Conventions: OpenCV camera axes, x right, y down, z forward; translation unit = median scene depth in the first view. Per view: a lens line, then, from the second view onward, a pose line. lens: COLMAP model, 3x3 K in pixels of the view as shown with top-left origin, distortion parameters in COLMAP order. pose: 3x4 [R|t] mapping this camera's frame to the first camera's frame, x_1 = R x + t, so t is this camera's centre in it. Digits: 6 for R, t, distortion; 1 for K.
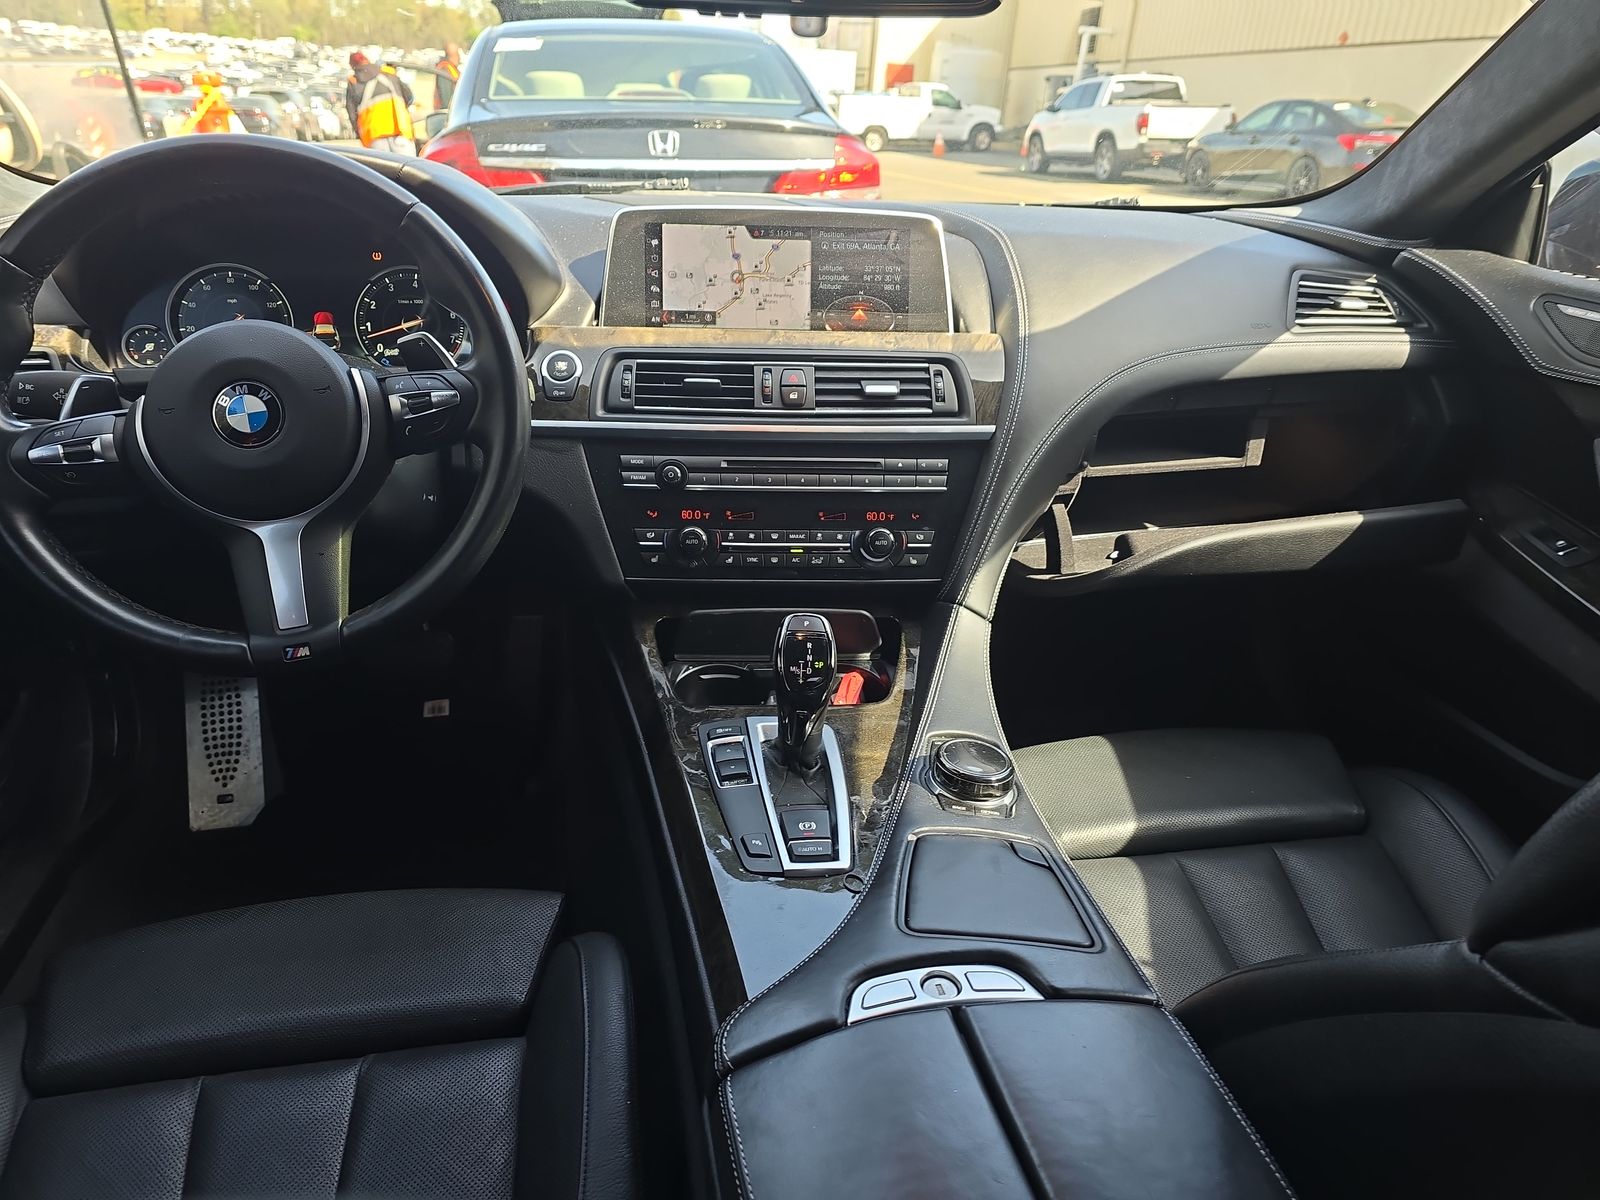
lens RADIAL K [[1068.3, 0, 796.5], [0, 1068.3, 603.8], [0, 0, 1]] dist [0.022486, -0.015955]
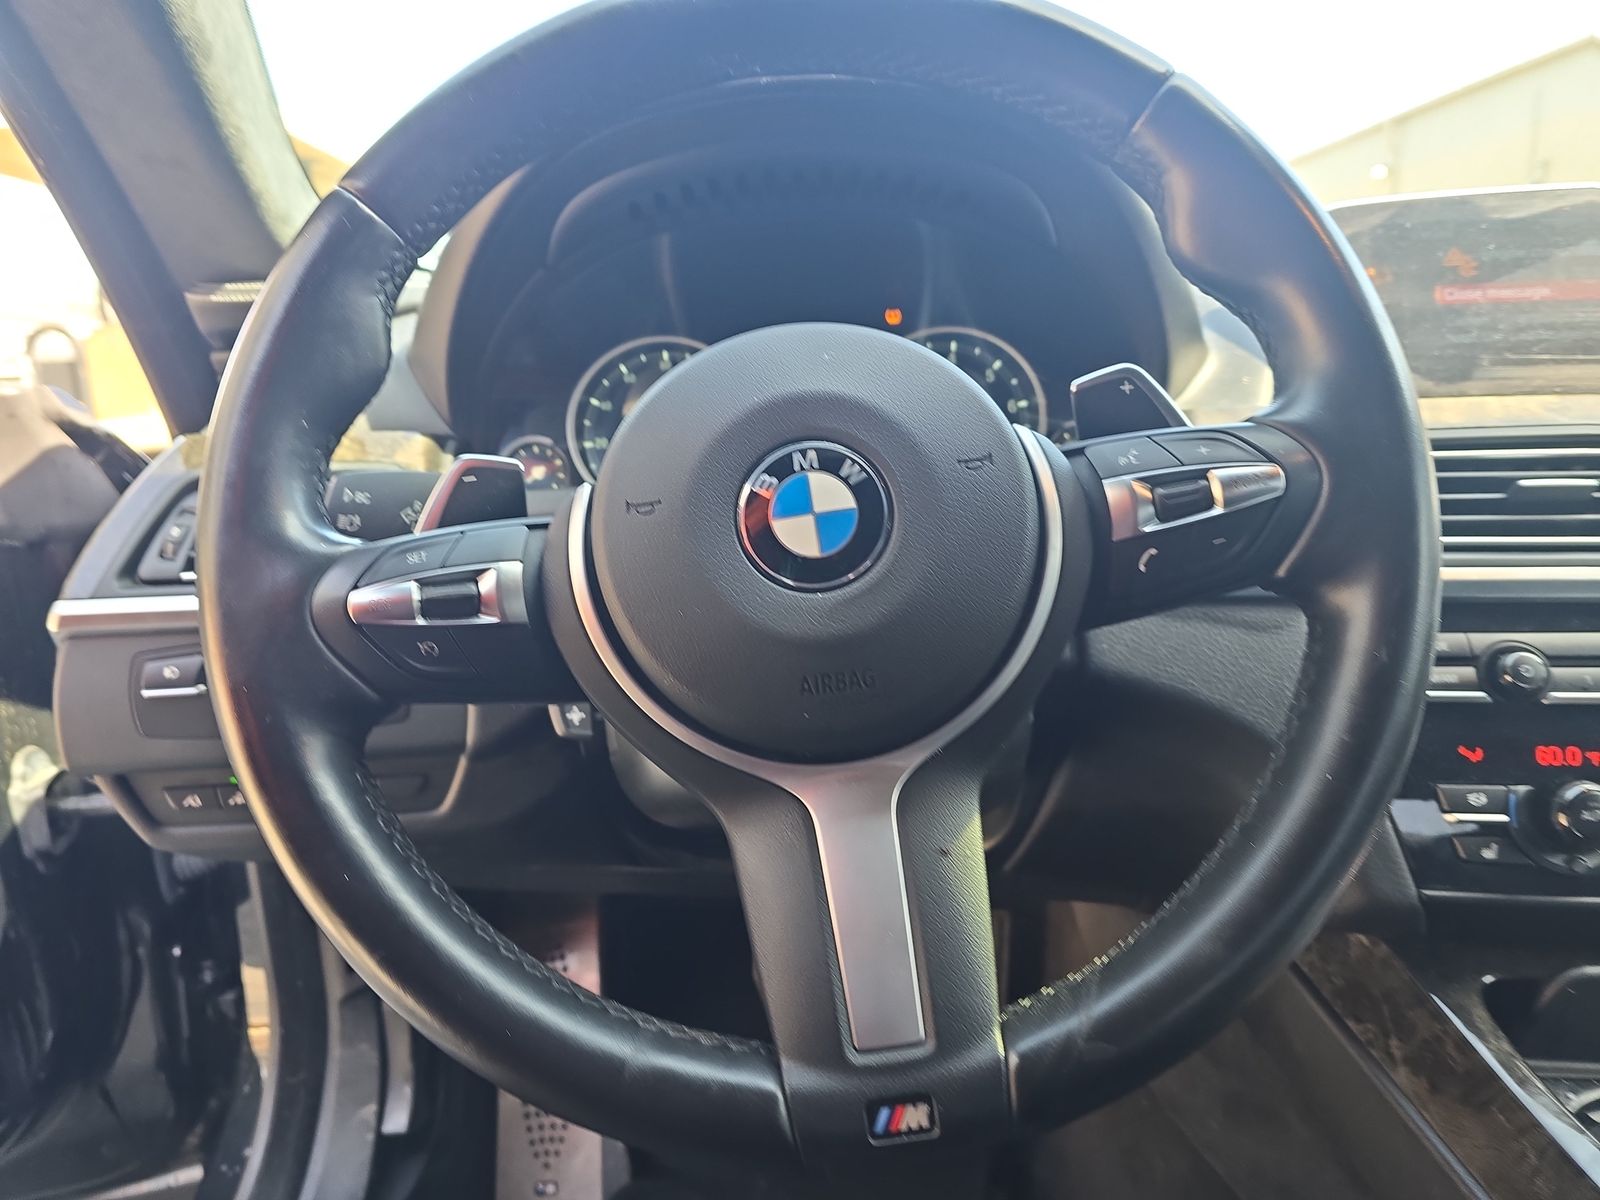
lens RADIAL K [[1068.3, 0, 807.6], [0, 1068.3, 602.2], [0, 0, 1]] dist [0.022486, -0.015955]
pose [[0.979429, 0.001554, -0.201781, -0.424465], [-0.043380, 0.978212, -0.203027, -0.056067], [0.197069, 0.207604, 0.958157, 0.594454]]
